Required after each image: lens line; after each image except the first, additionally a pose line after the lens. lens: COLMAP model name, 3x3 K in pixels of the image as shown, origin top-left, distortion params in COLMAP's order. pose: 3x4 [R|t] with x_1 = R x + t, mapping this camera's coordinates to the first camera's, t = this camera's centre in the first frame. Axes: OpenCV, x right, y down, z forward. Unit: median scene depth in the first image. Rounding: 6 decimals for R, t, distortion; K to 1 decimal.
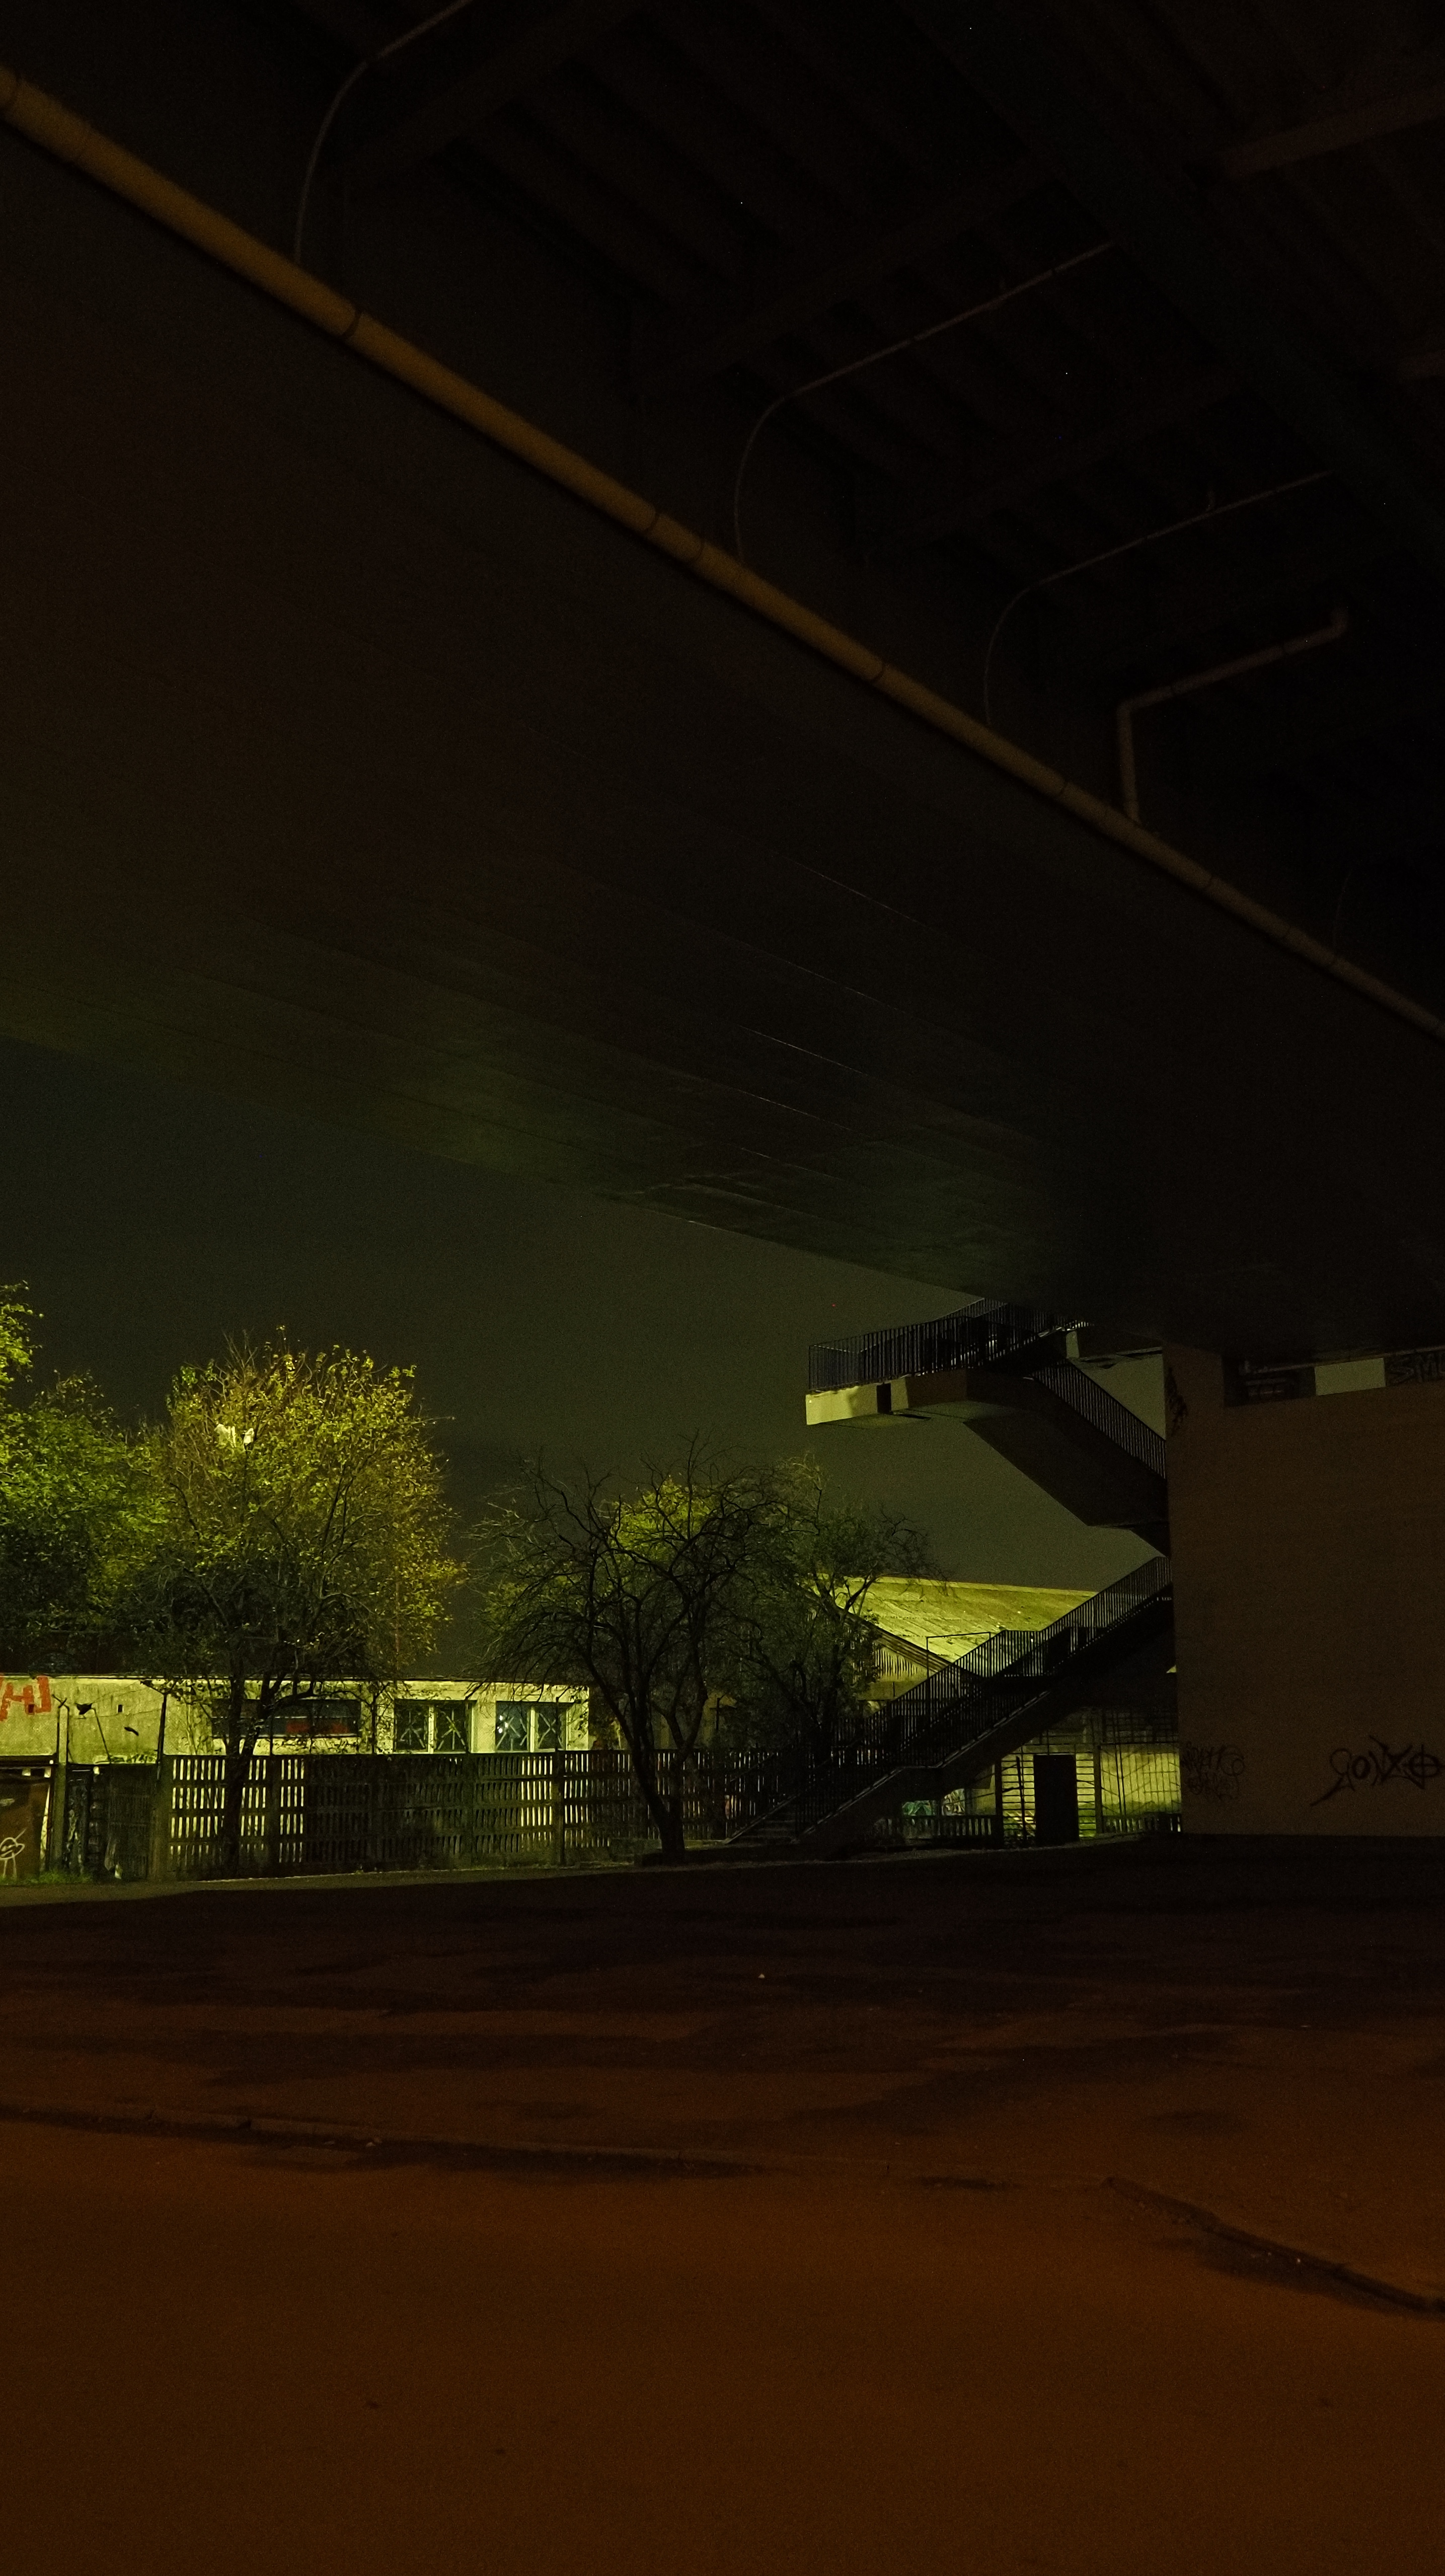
lens RADIAL K [[2264.0, 0, 728.1], [0, 2264.0, 1292.4], [0, 0, 1]] dist [-0.002275, -0.009835]
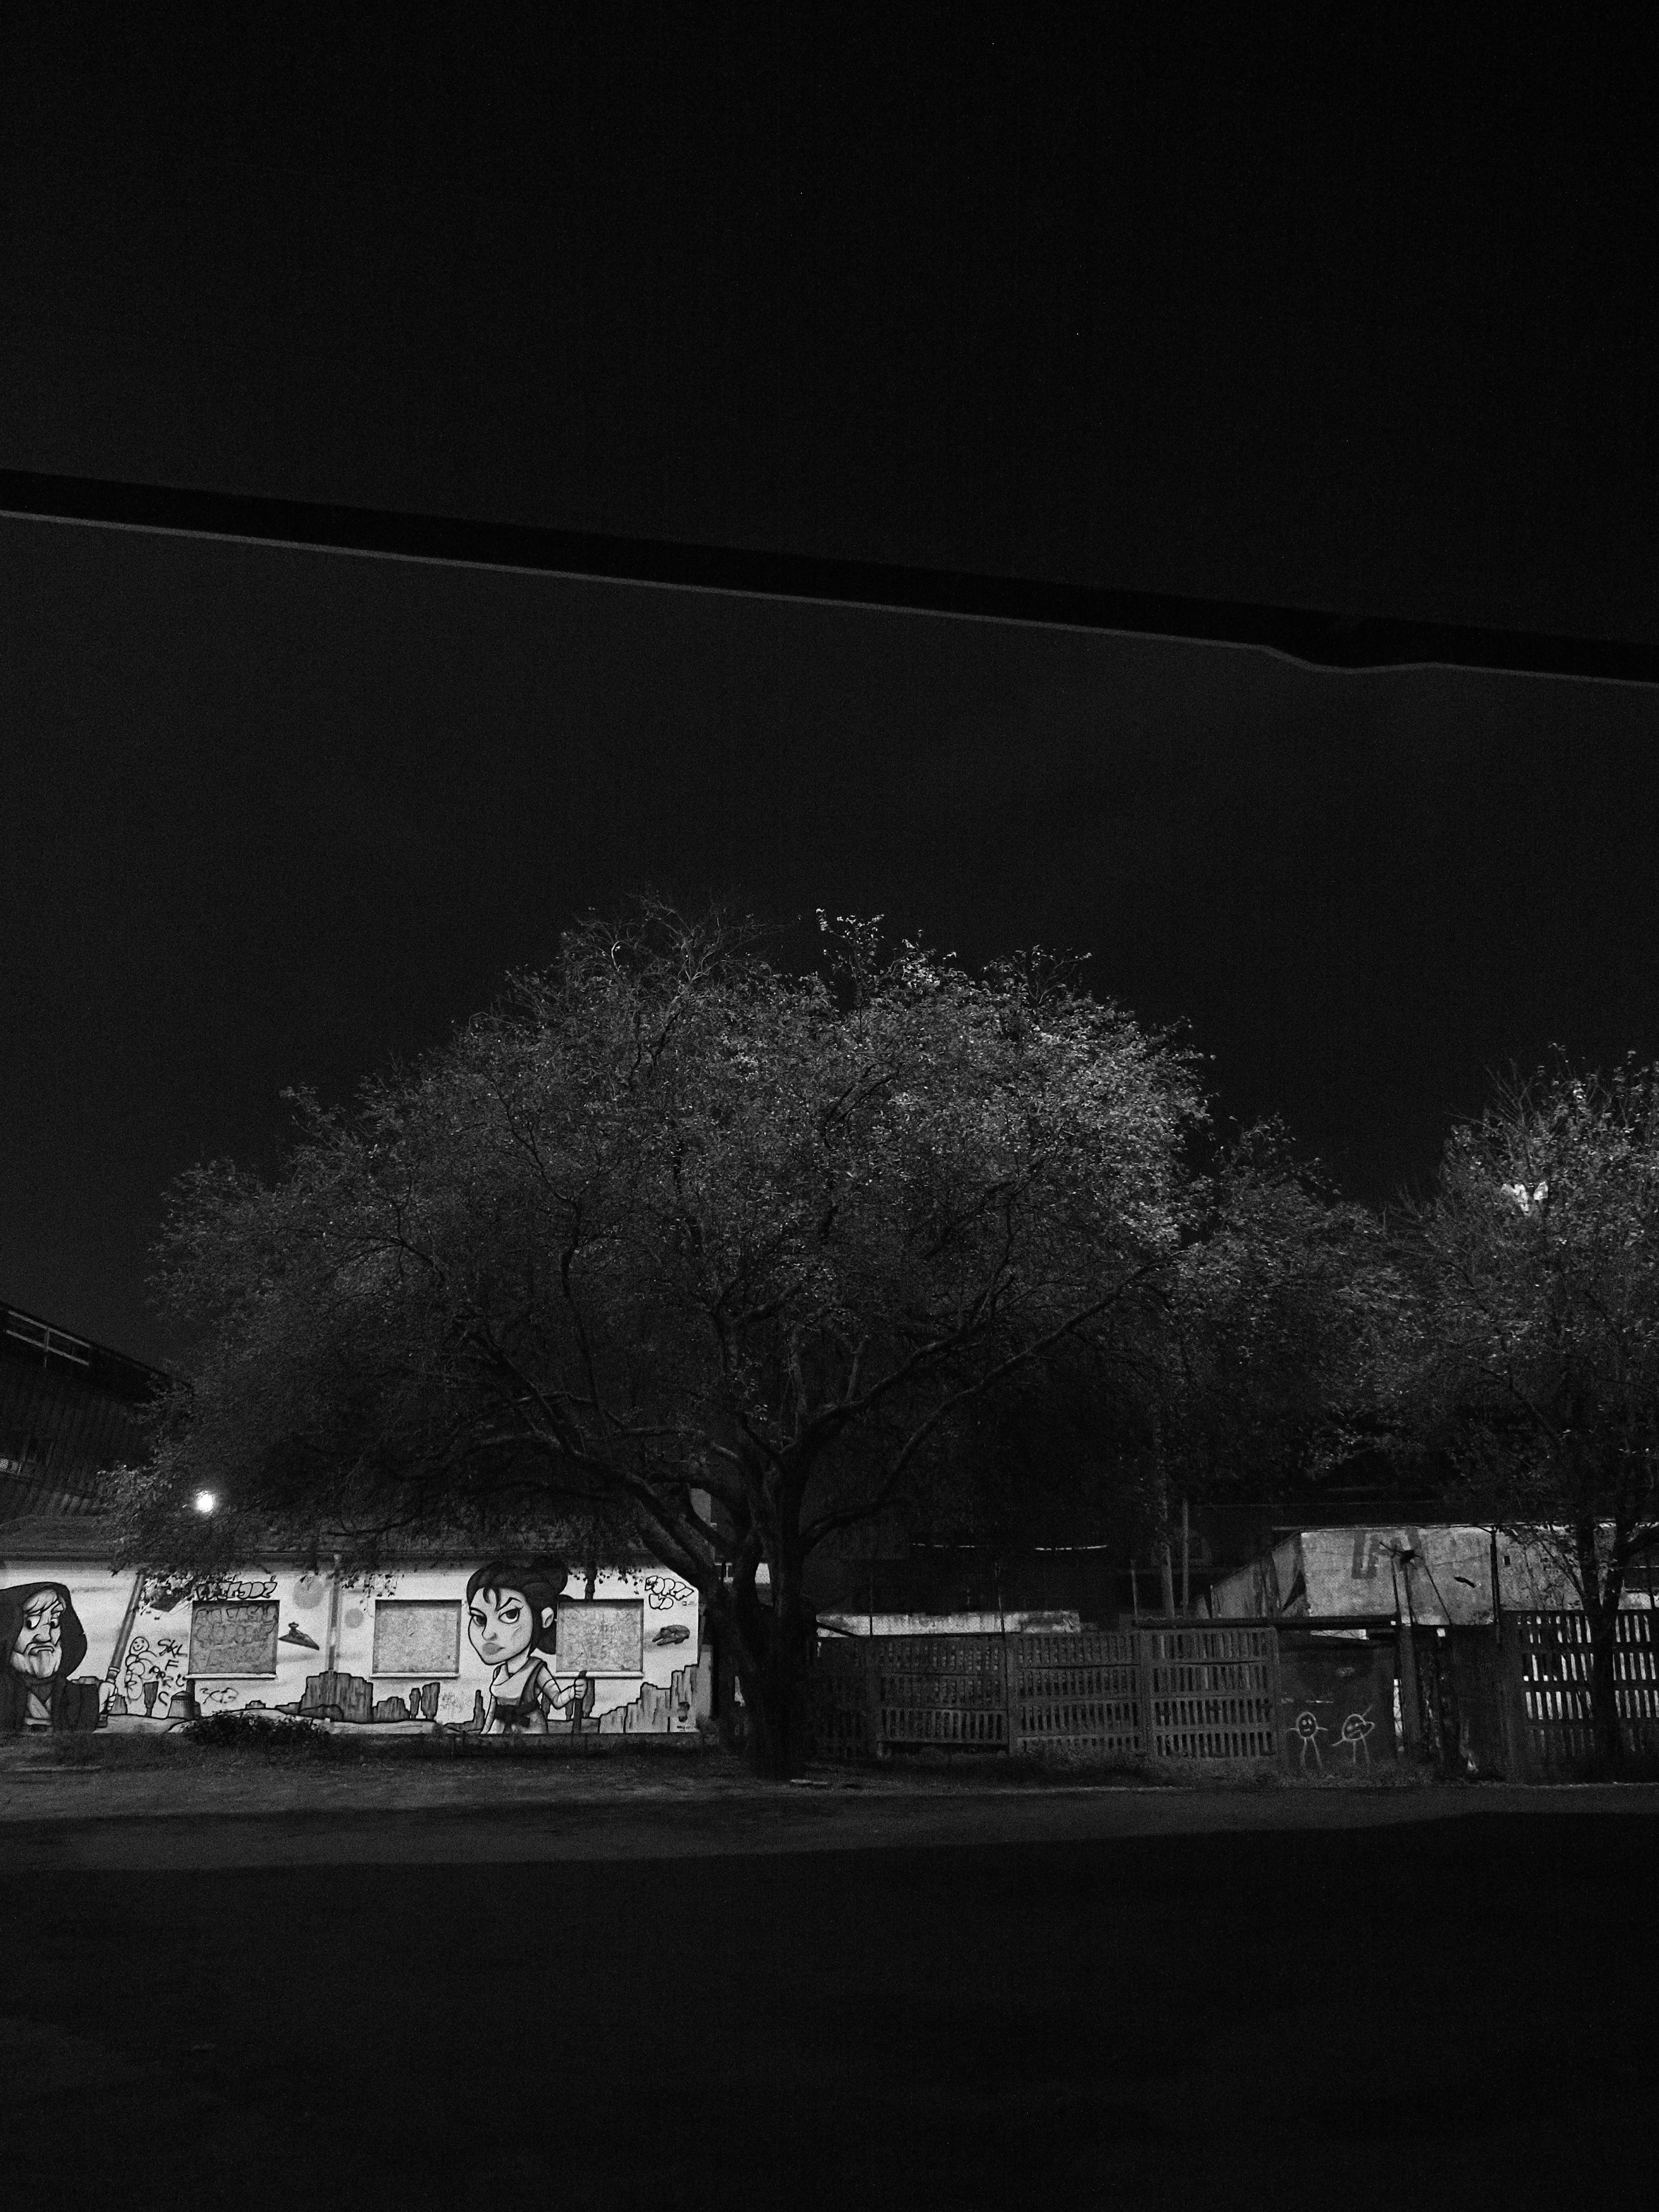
lens RADIAL K [[1898.1, 0, 830.1], [0, 1898.1, 1089.6], [0, 0, 1]] dist [-0.003610, -0.007000]
pose [[0.785700, -0.180013, -0.591837, -0.011776], [0.137003, 0.983602, -0.117292, 0.071034], [0.603246, 0.011073, 0.797478, 0.329952]]
